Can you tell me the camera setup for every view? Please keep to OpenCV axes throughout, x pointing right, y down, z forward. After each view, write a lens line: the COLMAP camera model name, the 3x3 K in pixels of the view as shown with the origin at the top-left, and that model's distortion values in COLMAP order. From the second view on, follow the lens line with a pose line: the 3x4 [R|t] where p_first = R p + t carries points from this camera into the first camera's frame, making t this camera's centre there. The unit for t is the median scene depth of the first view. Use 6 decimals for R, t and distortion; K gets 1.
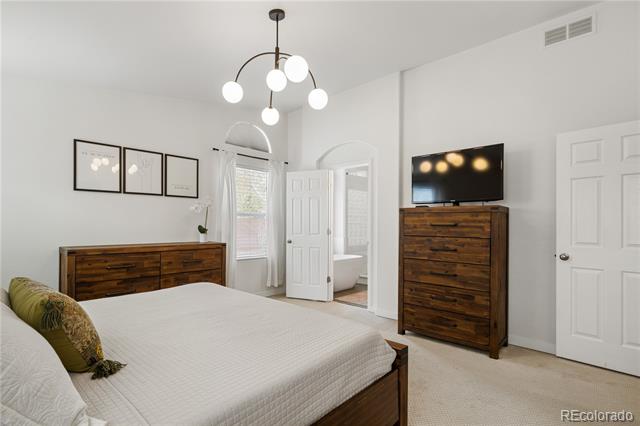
lens RADIAL K [[309.8, 0, 307.6], [0, 309.8, 223.8], [0, 0, 1]] dist [0.003554, -0.002825]
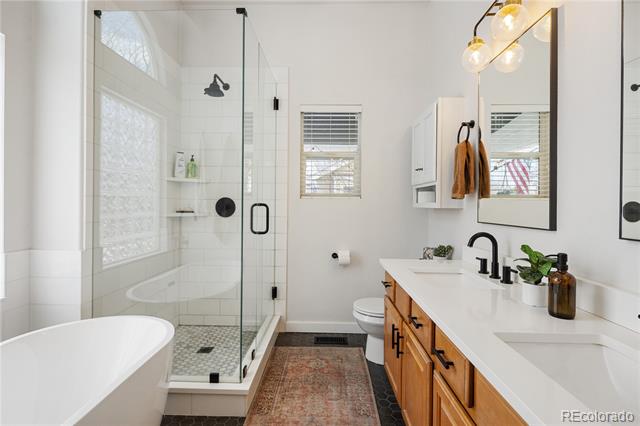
lens RADIAL K [[309.8, 0, 319.2], [0, 309.8, 207.4], [0, 0, 1]] dist [0.003554, -0.002825]
pose [[0.735393, -0.000375, 0.677641, 0.185092], [-0.011615, 0.999846, 0.013159, 0.006730], [-0.677541, -0.017548, 0.735275, 1.427269]]
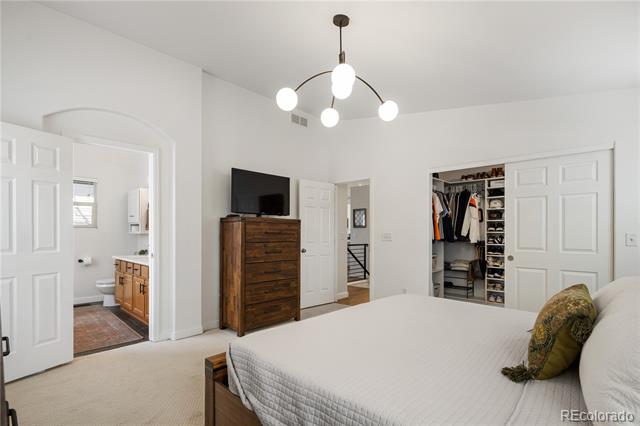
lens RADIAL K [[309.8, 0, 322.0], [0, 309.8, 232.6], [0, 0, 1]] dist [0.003554, -0.002825]
pose [[0.007140, -0.002031, 0.999972, -0.800248], [-0.005623, 0.999982, 0.002071, 0.000234], [-0.999959, -0.005638, 0.007128, 0.772479]]
